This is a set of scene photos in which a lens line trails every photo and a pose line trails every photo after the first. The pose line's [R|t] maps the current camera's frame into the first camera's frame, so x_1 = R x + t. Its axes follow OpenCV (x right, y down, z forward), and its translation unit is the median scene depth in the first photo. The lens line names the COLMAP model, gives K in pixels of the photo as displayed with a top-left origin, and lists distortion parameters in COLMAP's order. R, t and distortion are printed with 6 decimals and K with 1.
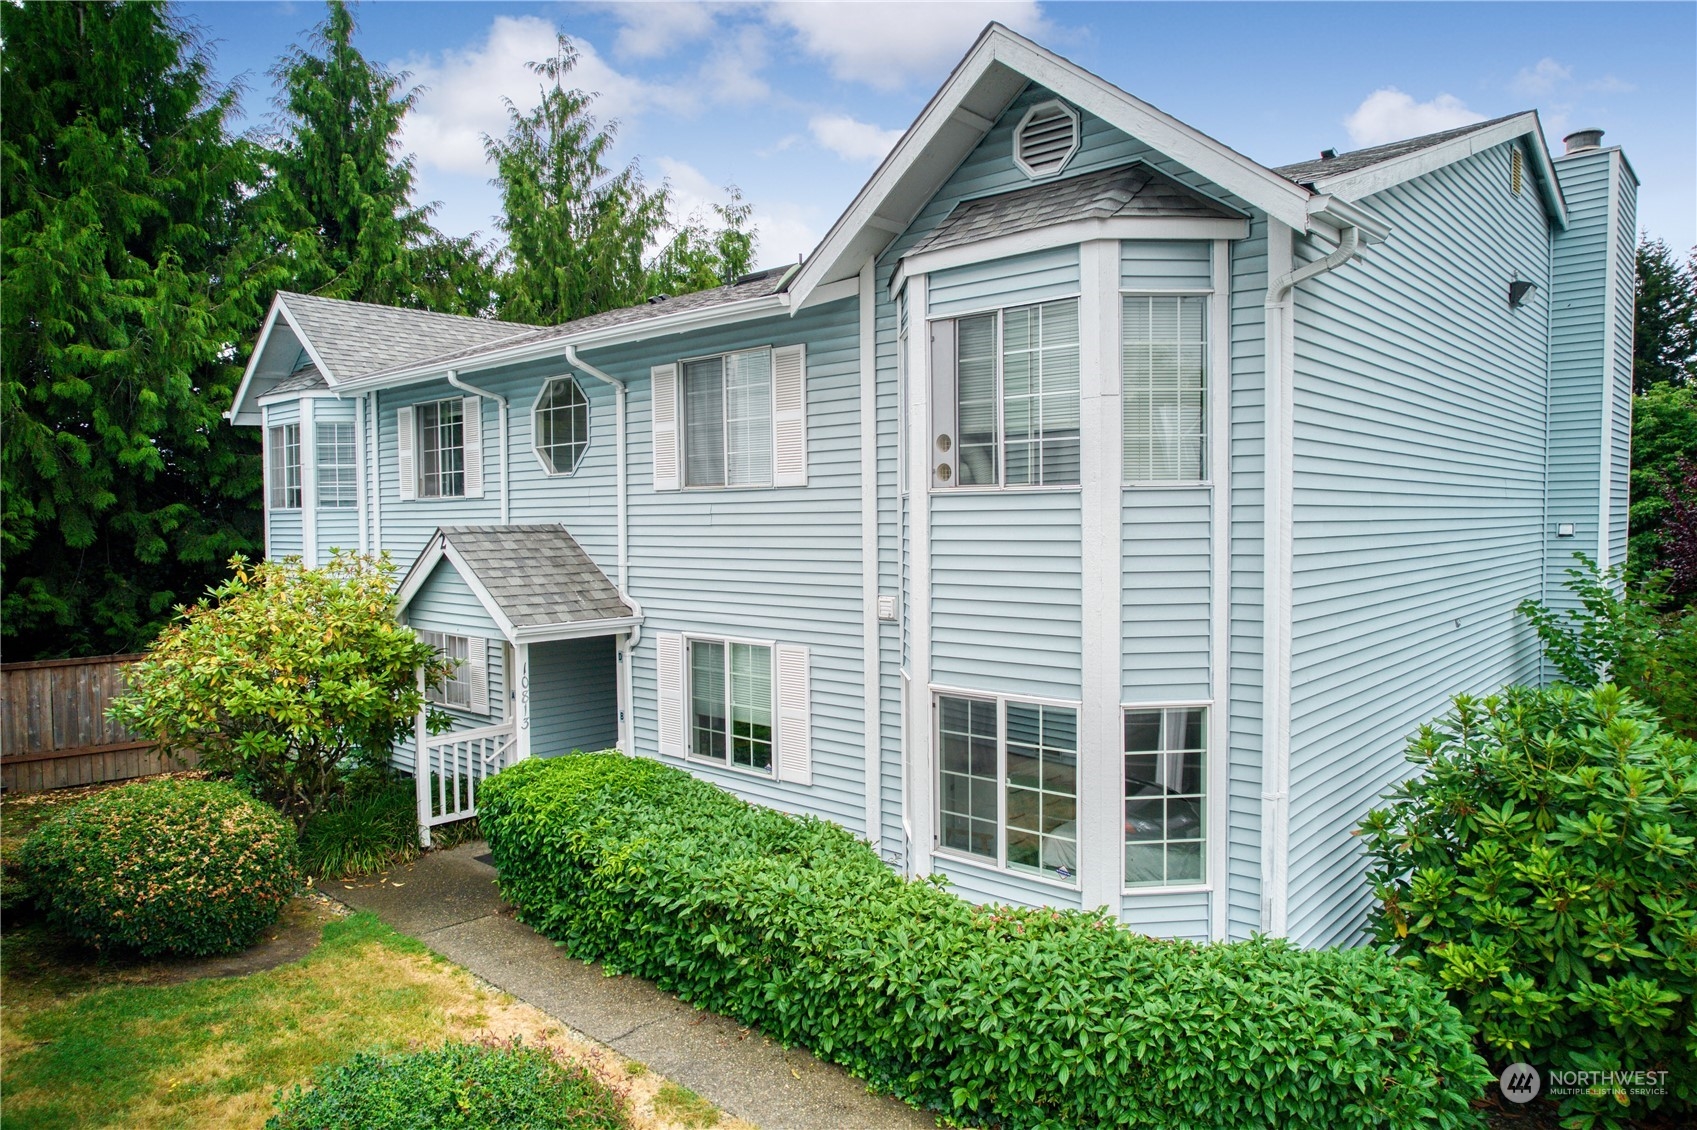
lens RADIAL K [[1087.2, 0, 842.8], [0, 1087.2, 568.4], [0, 0, 1]] dist [-0.047415, -0.000067]
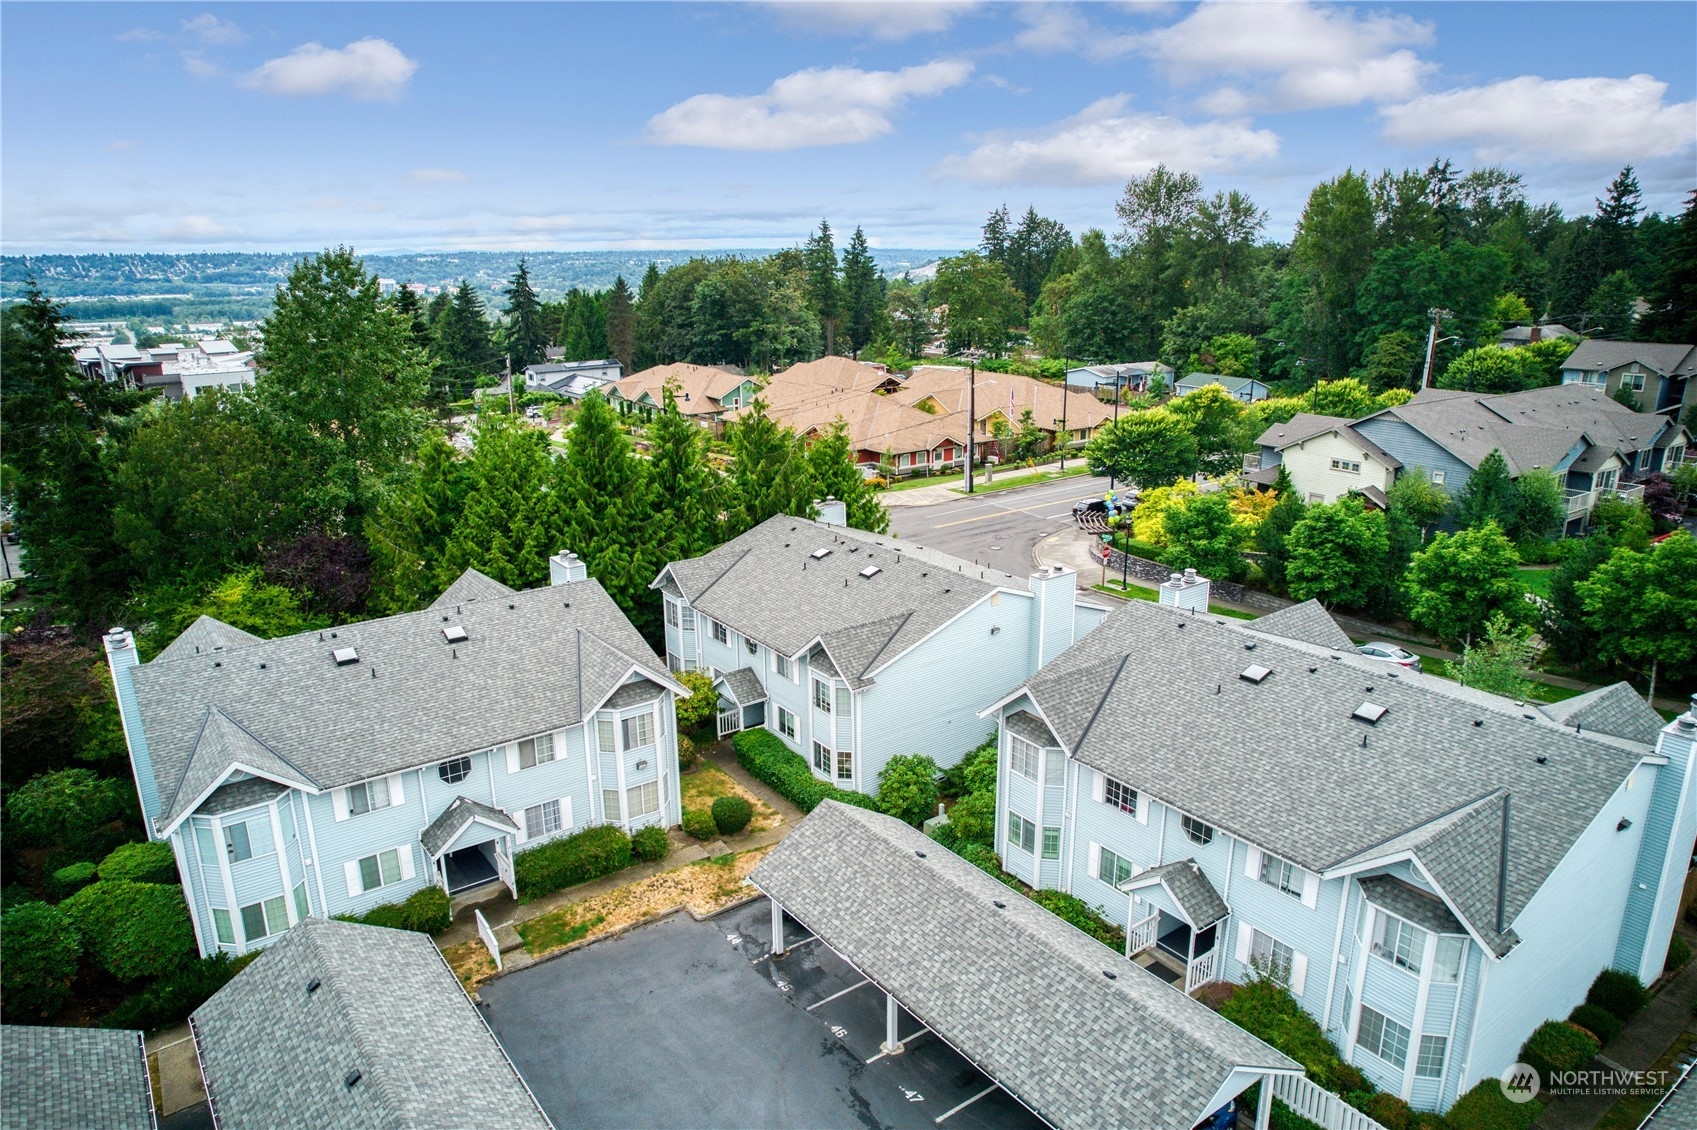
lens RADIAL K [[1087.2, 0, 853.9], [0, 1087.2, 569.8], [0, 0, 1]] dist [-0.047415, -0.000067]
pose [[0.979655, 0.061318, -0.191094, 0.993491], [-0.013820, 0.970533, 0.240572, -1.580625], [0.200214, -0.233037, 0.951634, -3.079885]]
